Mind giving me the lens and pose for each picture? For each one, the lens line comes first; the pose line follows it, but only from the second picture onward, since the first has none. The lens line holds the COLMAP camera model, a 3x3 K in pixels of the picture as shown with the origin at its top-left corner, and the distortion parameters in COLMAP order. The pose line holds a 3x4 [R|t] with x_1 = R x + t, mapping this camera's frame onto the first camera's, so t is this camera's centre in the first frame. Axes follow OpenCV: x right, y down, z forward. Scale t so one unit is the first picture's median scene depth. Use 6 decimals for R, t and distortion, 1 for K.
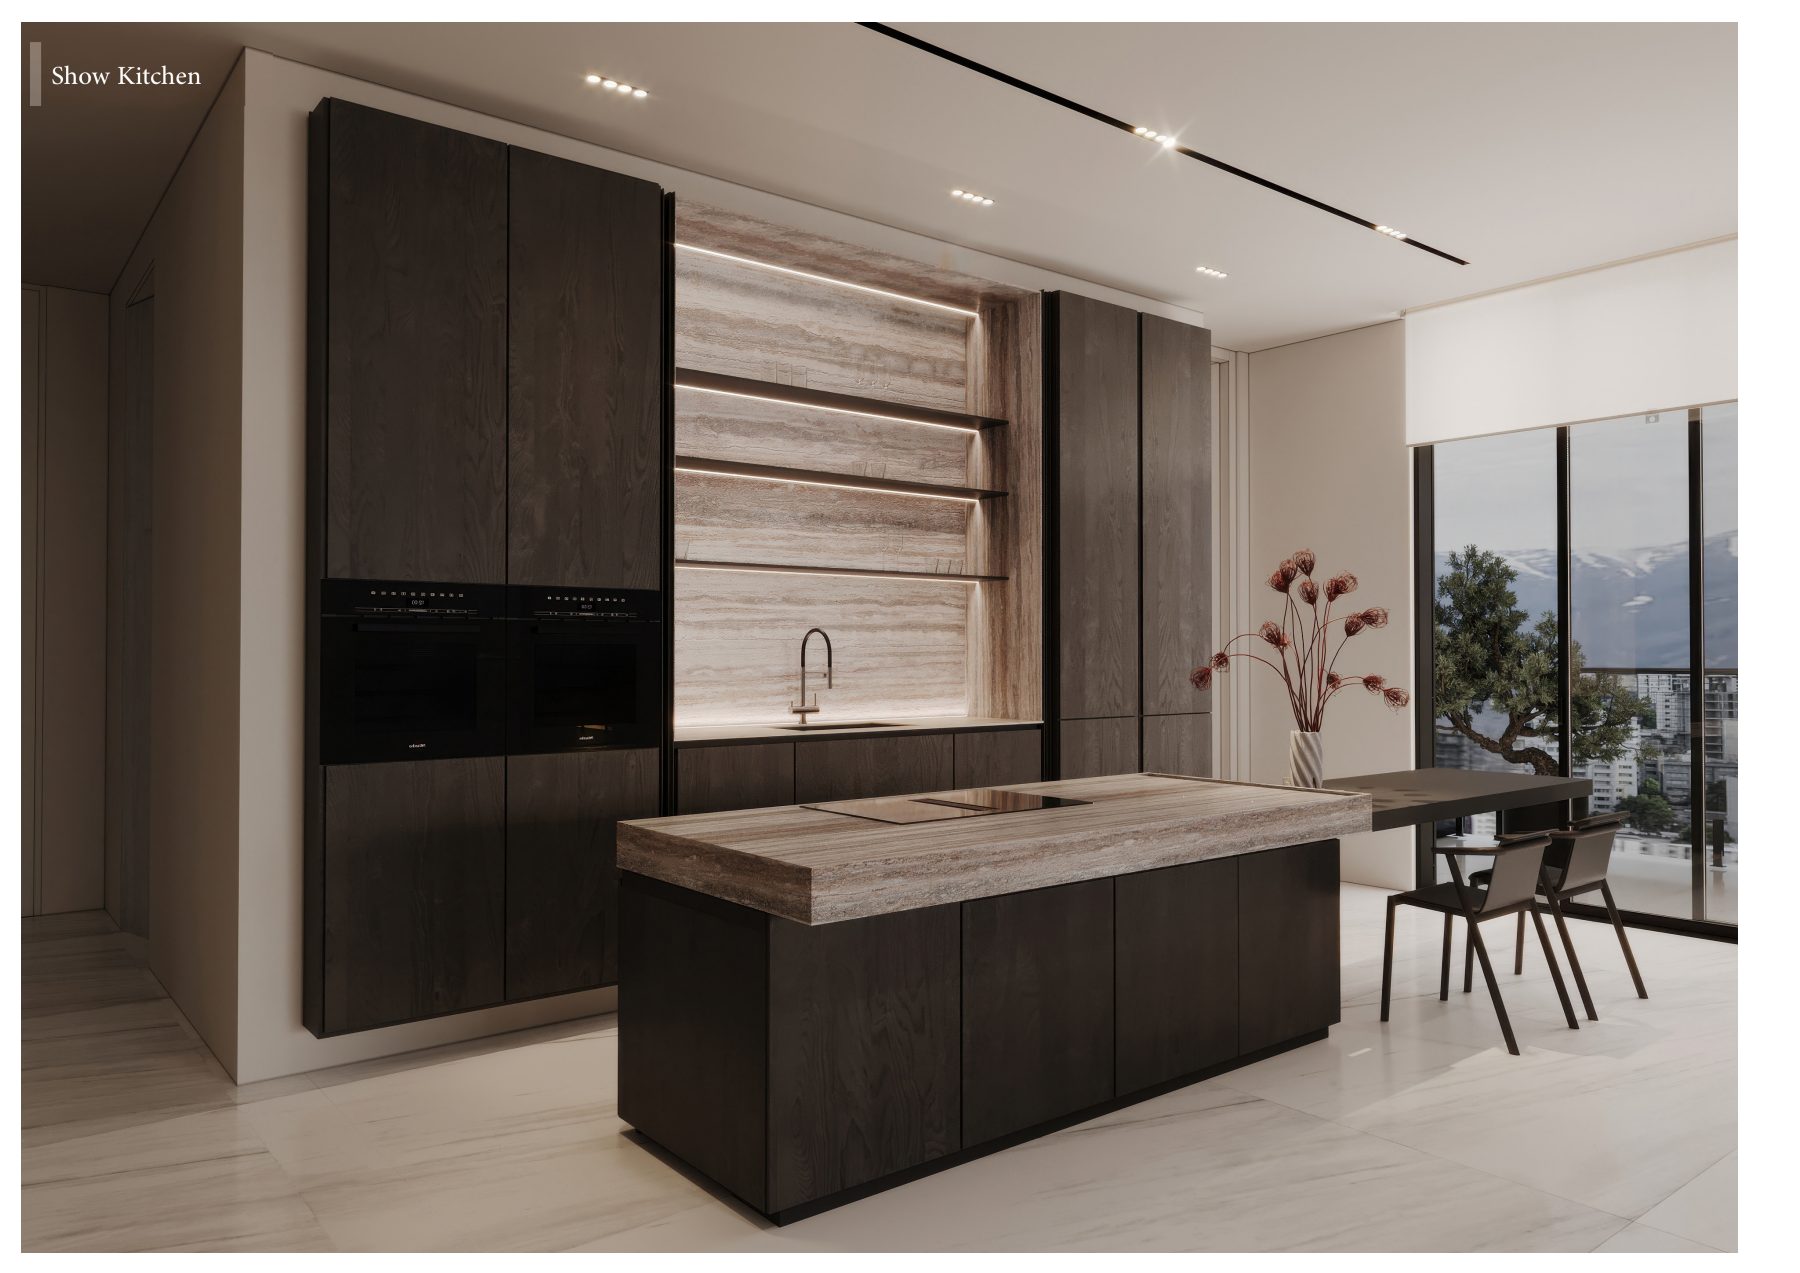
lens RADIAL K [[1237.2, 0, 900.0], [0, 1237.2, 636.5], [0, 0, 1]] dist [-0.000726, 0.000086]
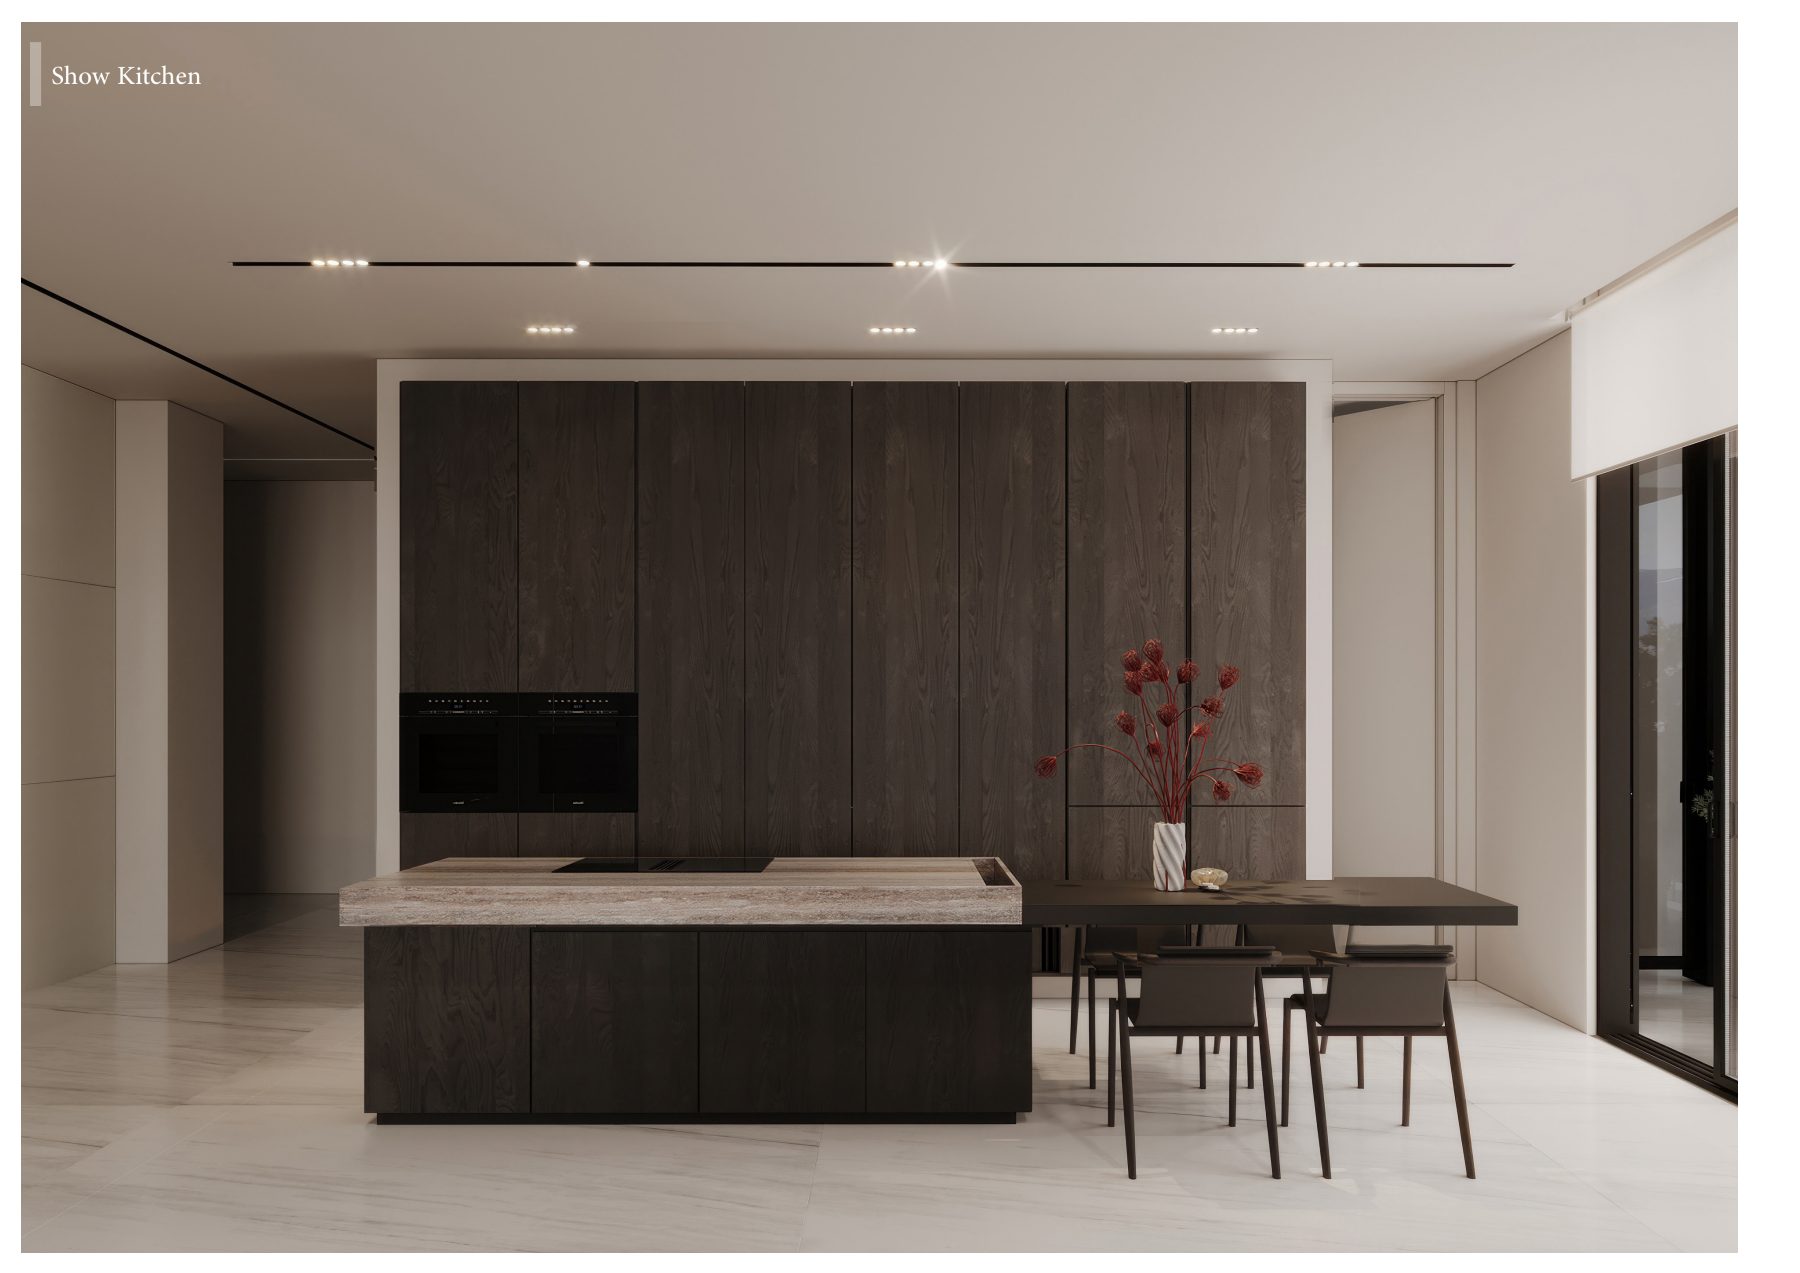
lens RADIAL K [[1295.7, 0, 902.7], [0, 1295.7, 721.6], [0, 0, 1]] dist [0.000560, 0.000009]
pose [[0.778228, -0.000759, -0.627981, 0.716844], [0.009116, 0.999908, 0.010089, -0.014533], [0.627916, -0.013577, 0.778163, 0.087636]]
